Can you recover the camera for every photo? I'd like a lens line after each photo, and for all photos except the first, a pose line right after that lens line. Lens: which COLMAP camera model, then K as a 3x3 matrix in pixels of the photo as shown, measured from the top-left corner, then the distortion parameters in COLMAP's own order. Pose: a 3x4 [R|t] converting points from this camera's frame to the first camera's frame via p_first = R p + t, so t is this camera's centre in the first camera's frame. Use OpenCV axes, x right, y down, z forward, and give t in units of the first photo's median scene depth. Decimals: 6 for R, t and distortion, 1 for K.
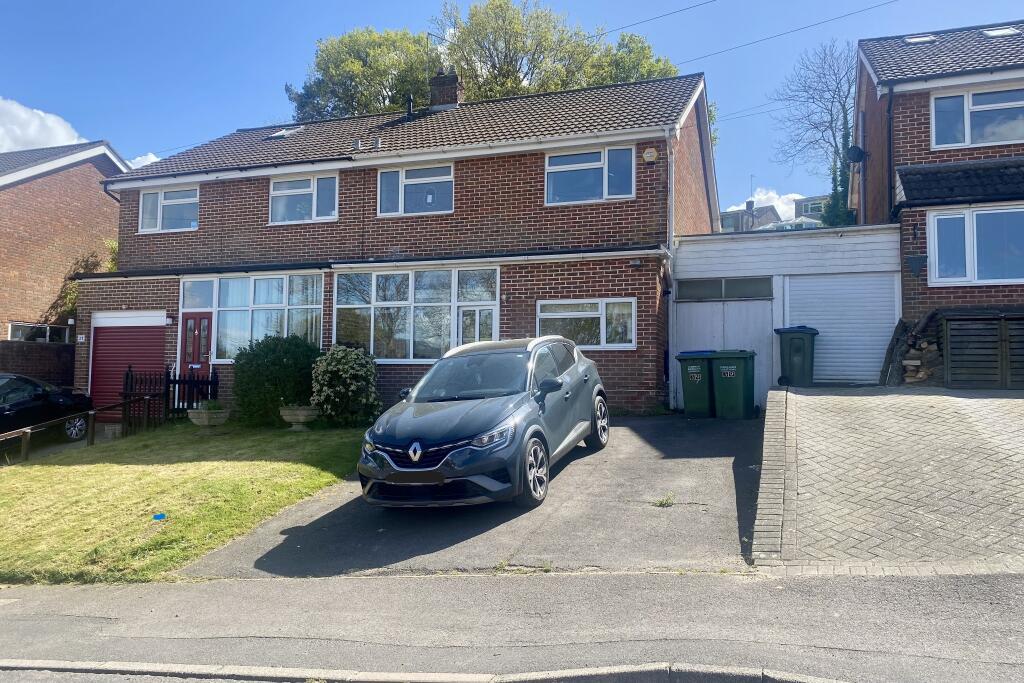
lens RADIAL K [[772.5, 0, 512.0], [0, 772.5, 341.5], [0, 0, 1]] dist [0.014926, -0.000214]
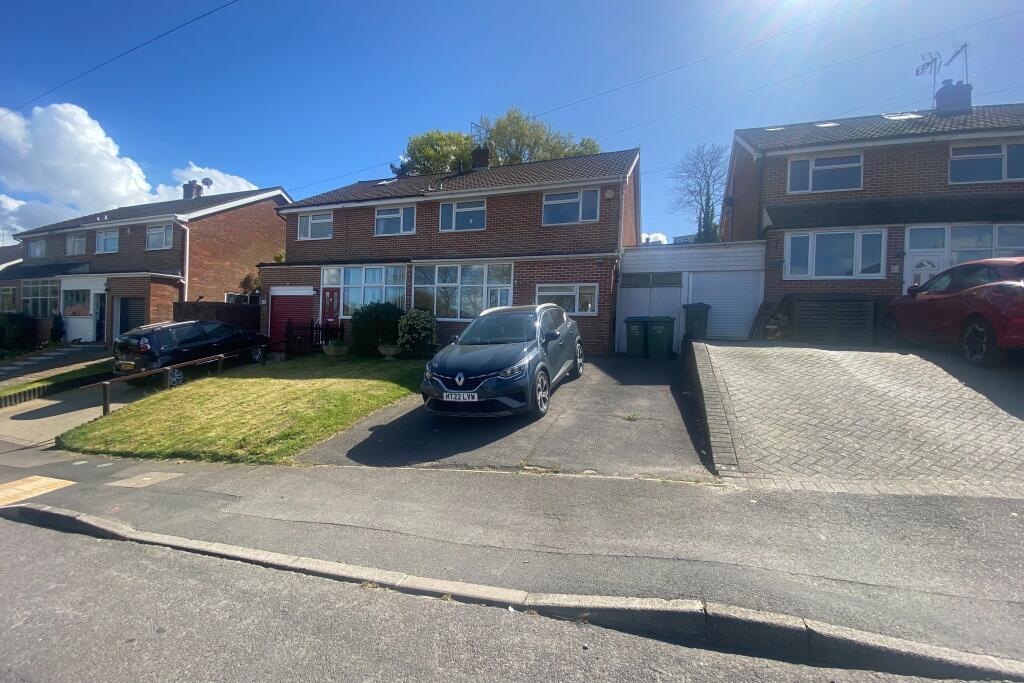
lens RADIAL K [[423.5, 0, 512.0], [0, 423.5, 341.5], [0, 0, 1]] dist [-0.000180, -0.000030]
pose [[0.999710, 0.023732, -0.004014, -0.013318], [-0.023402, 0.997379, 0.068462, 0.008612], [0.005628, -0.068349, 0.997646, 0.110338]]
